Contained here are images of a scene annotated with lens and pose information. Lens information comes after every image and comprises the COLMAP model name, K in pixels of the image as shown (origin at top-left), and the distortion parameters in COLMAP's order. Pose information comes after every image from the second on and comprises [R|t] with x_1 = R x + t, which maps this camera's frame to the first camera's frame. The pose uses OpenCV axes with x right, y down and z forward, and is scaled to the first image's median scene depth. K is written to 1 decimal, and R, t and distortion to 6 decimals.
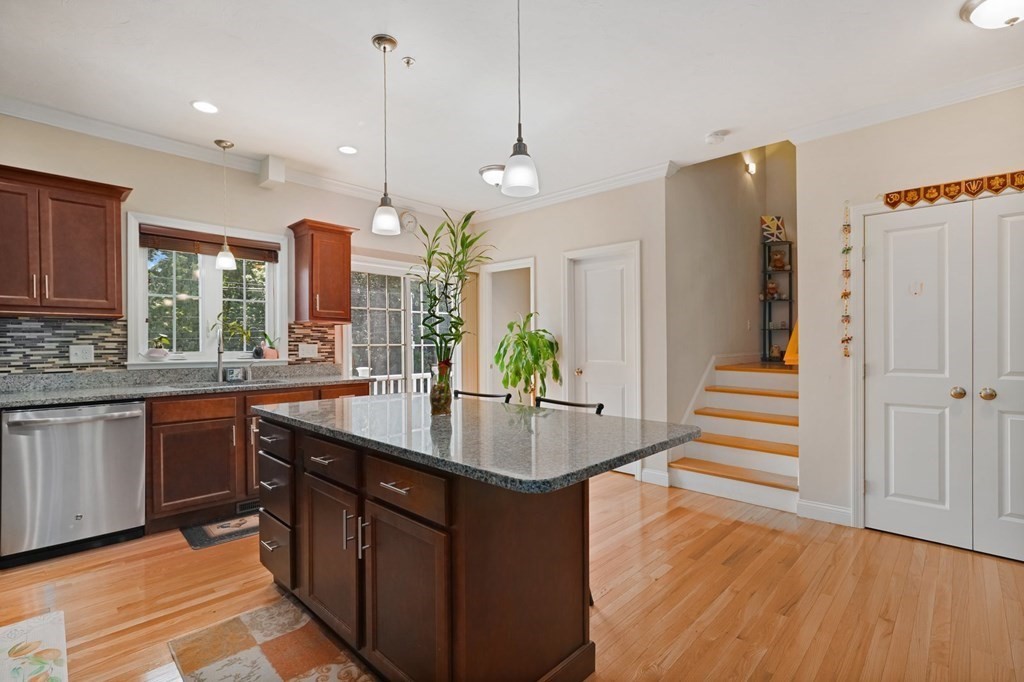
lens RADIAL K [[470.4, 0, 512.0], [0, 470.4, 341.0], [0, 0, 1]] dist [0.001373, 0.000389]
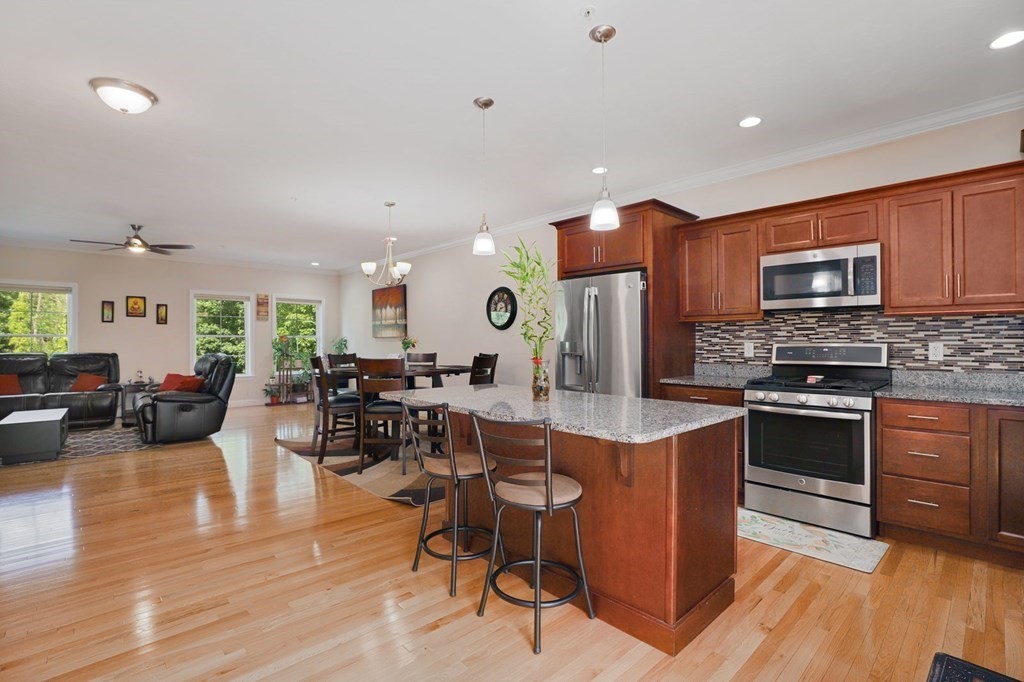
lens RADIAL K [[487.5, 0, 512.0], [0, 487.5, 341.0], [0, 0, 1]] dist [-0.022173, 0.000696]
pose [[-0.997867, 0.002210, 0.065239, -0.089246], [0.002011, 0.999993, -0.003110, 0.003651], [-0.065246, -0.002972, -0.997865, 1.278771]]
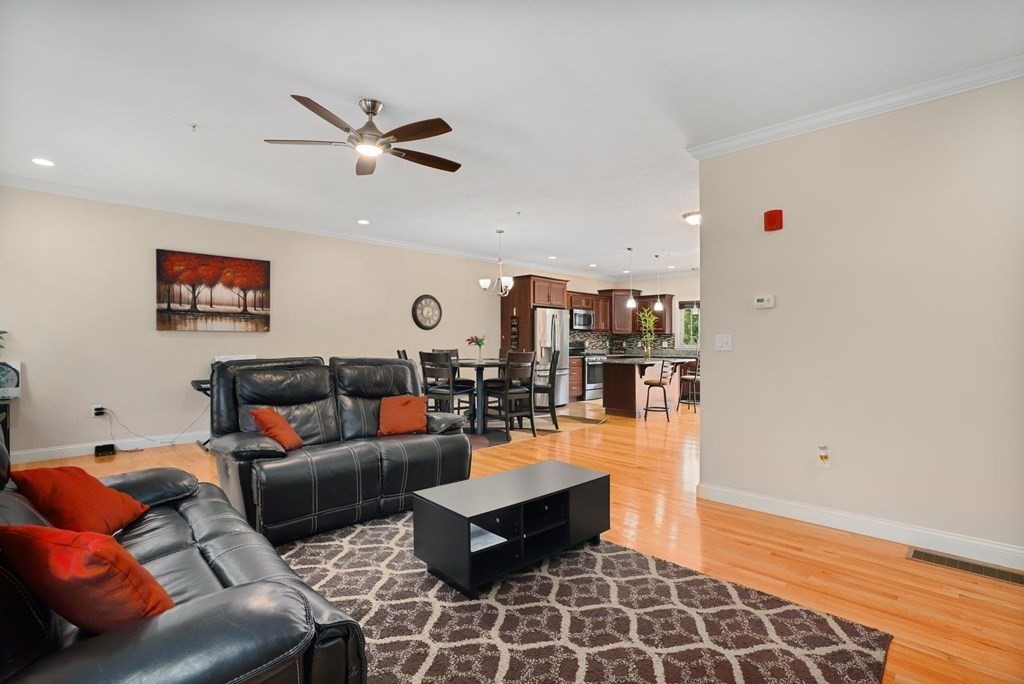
lens RADIAL K [[483.2, 0, 514.8], [0, 483.2, 333.1], [0, 0, 1]] dist [-0.025102, 0.000322]
pose [[-0.007954, -0.015920, -0.999842, 2.112116], [-0.002831, 0.999870, -0.015898, 0.004705], [0.999964, 0.002704, -0.007998, -0.027826]]
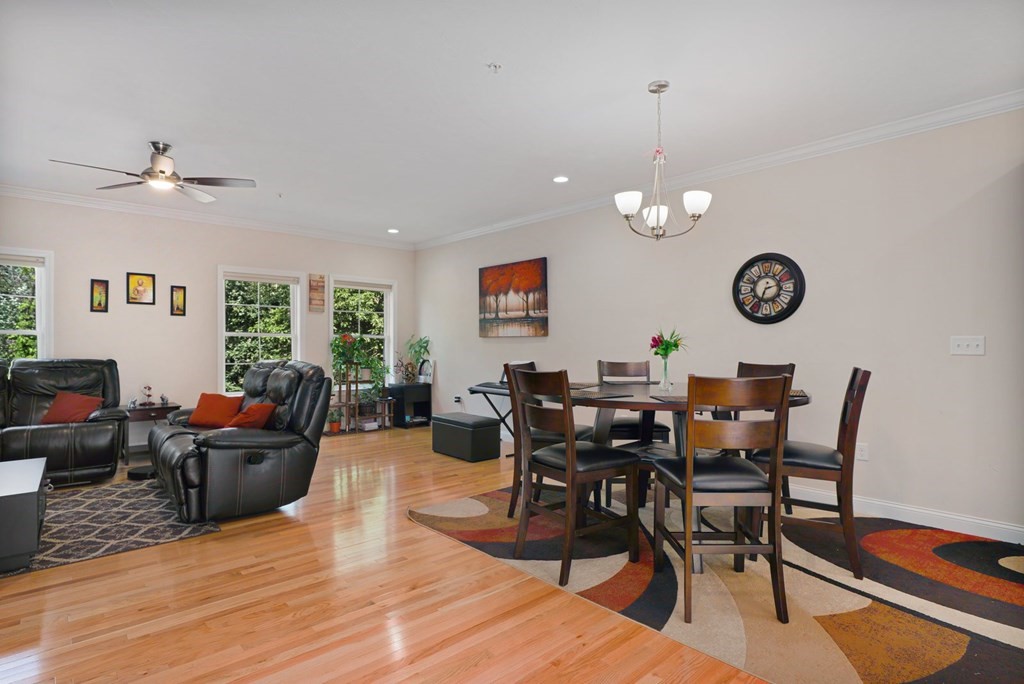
lens RADIAL K [[535.5, 0, 515.4], [0, 535.5, 345.0], [0, 0, 1]] dist [-0.028241, 0.001130]
pose [[-0.998271, -0.000931, 0.058768, 0.523258], [-0.000994, 0.999999, -0.001044, 0.006148], [-0.058767, -0.001101, -0.998271, 0.741237]]
